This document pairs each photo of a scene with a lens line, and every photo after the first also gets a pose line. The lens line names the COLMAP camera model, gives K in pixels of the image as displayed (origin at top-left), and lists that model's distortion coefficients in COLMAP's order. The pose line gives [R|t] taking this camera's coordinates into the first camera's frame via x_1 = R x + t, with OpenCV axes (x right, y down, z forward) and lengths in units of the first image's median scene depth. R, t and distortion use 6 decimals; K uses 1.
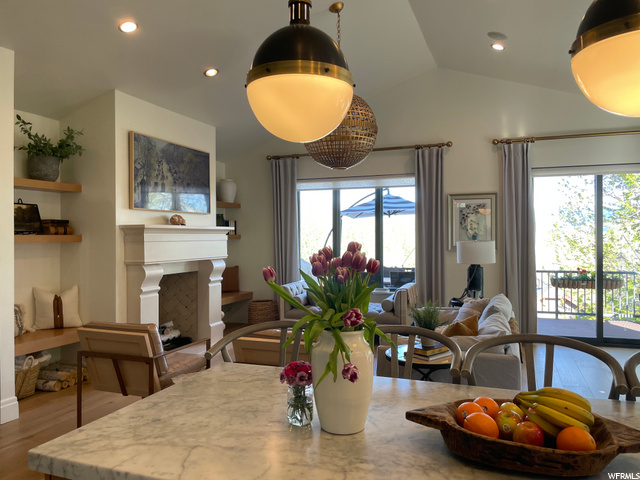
lens RADIAL K [[493.4, 0, 320.6], [0, 493.4, 242.2], [0, 0, 1]] dist [0.008605, 0.002305]
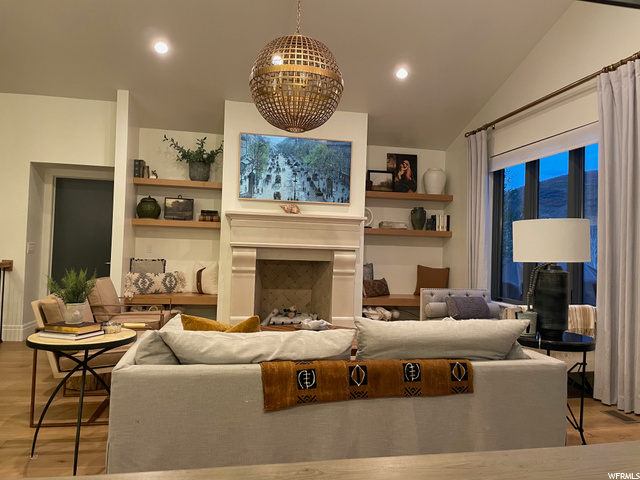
lens RADIAL K [[493.4, 0, 320.6], [0, 493.4, 242.2], [0, 0, 1]] dist [0.008605, 0.002305]
pose [[0.515671, 0.004991, -0.856772, 0.671684], [-0.046393, 0.998679, -0.022105, 0.047559], [0.855530, 0.051147, 0.515221, 0.539883]]
